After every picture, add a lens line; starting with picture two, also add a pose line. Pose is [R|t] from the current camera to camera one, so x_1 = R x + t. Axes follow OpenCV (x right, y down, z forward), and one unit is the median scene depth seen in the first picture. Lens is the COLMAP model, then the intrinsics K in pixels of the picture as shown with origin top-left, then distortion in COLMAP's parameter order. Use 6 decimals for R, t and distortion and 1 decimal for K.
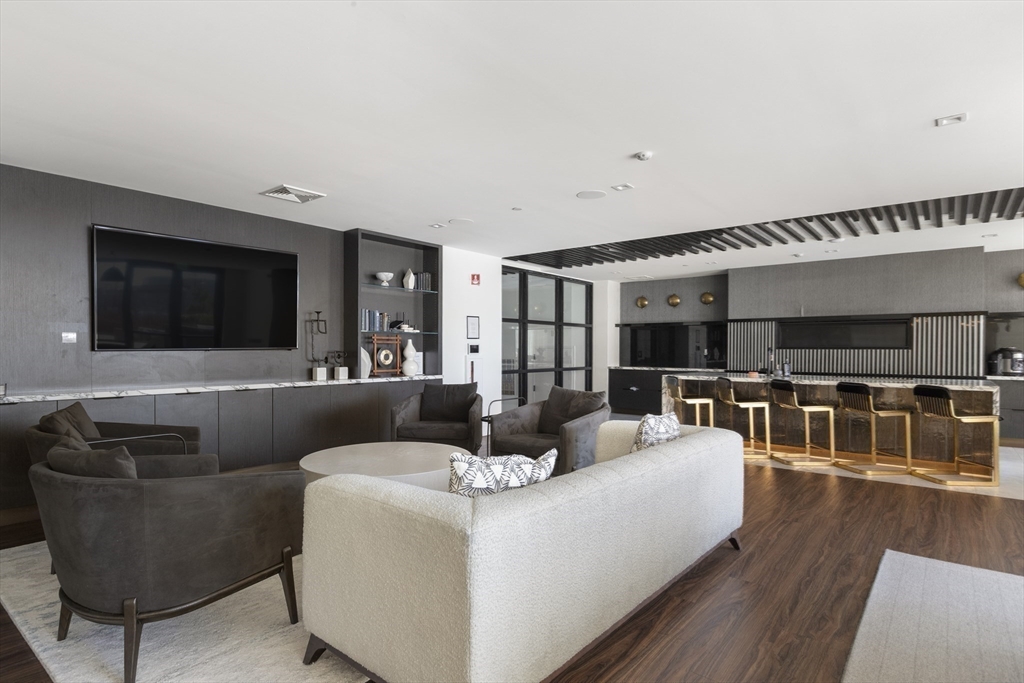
lens RADIAL K [[540.7, 0, 504.9], [0, 540.7, 352.8], [0, 0, 1]] dist [0.000112, -0.002327]
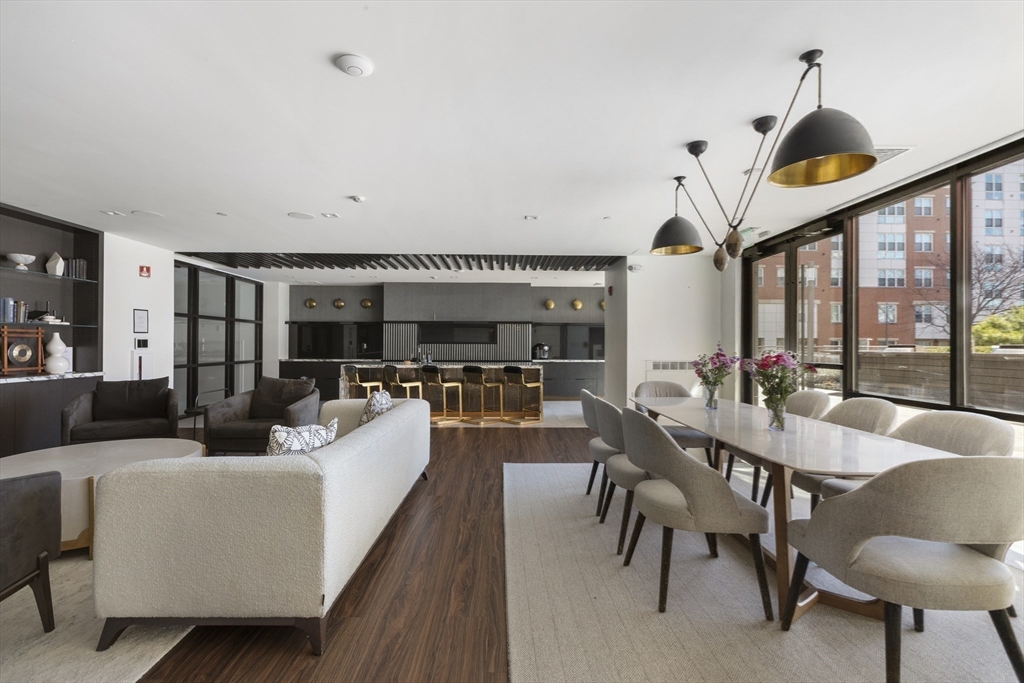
lens RADIAL K [[461.8, 0, 511.3], [0, 461.8, 340.0], [0, 0, 1]] dist [-0.000858, 0.000318]
pose [[0.757593, 0.006281, 0.652697, -0.106086], [0.003013, 0.999909, -0.013119, -0.000682], [-0.652720, 0.011905, 0.757506, -0.055041]]
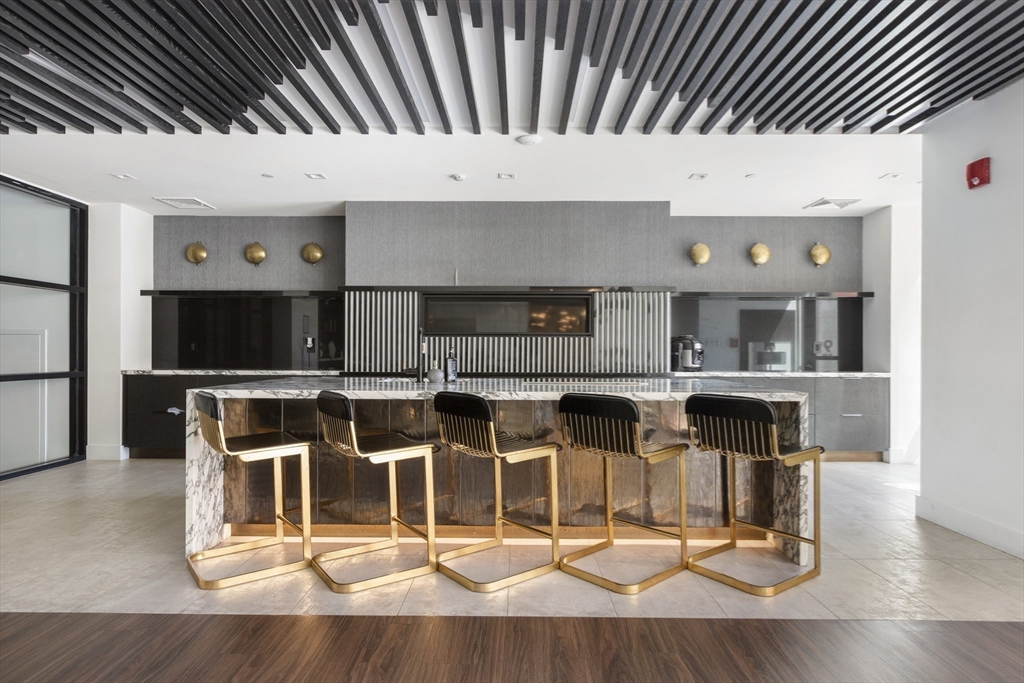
lens RADIAL K [[568.9, 0, 515.7], [0, 568.9, 349.6], [0, 0, 1]] dist [0.001658, -0.000172]
pose [[0.778029, 0.000627, 0.628228, 0.223213], [0.002718, 0.999987, -0.004365, 0.014368], [-0.628223, 0.005103, 0.778017, 0.533842]]
